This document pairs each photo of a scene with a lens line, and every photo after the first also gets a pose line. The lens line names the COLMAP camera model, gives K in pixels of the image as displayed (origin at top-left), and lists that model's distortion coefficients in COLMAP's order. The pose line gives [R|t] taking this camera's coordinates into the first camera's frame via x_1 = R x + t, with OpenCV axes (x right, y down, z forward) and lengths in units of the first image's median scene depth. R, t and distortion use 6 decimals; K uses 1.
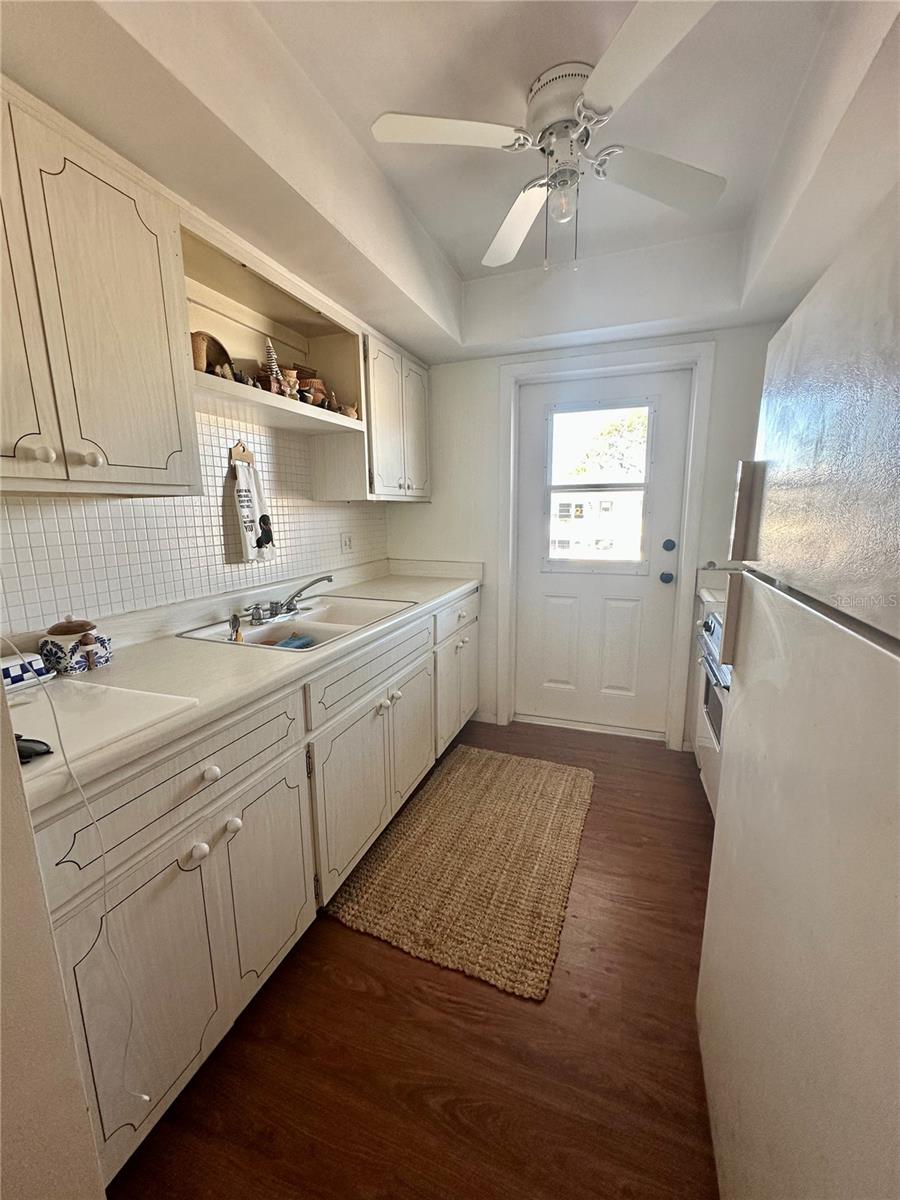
lens RADIAL K [[476.2, 0, 451.0], [0, 476.2, 599.5], [0, 0, 1]] dist [-0.001374, 0.000996]
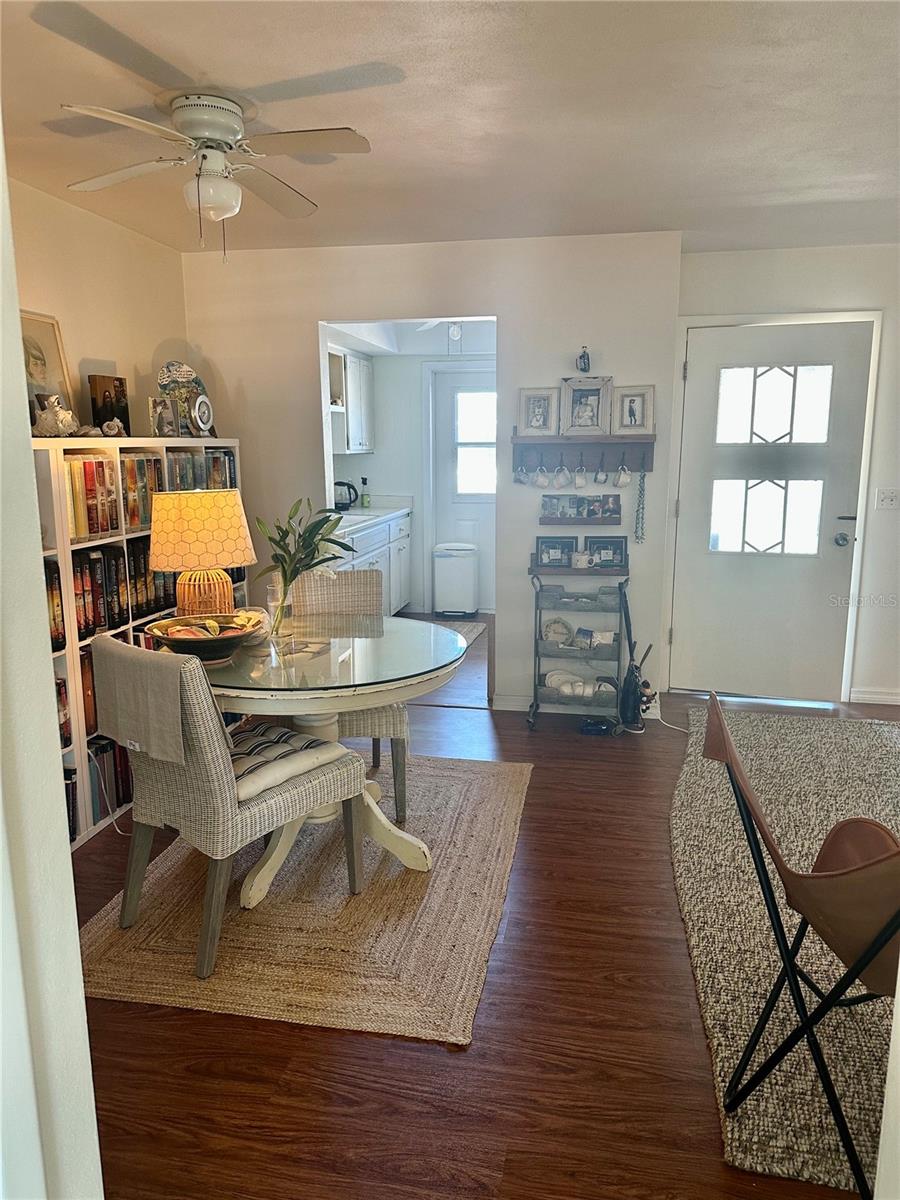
lens RADIAL K [[837.0, 0, 447.4], [0, 837.0, 599.9], [0, 0, 1]] dist [-0.000345, -0.000071]
pose [[0.982387, -0.028762, 0.184631, -0.330853], [0.028568, 0.999585, 0.003711, 0.251814], [-0.184662, 0.001629, 0.982801, -1.633548]]
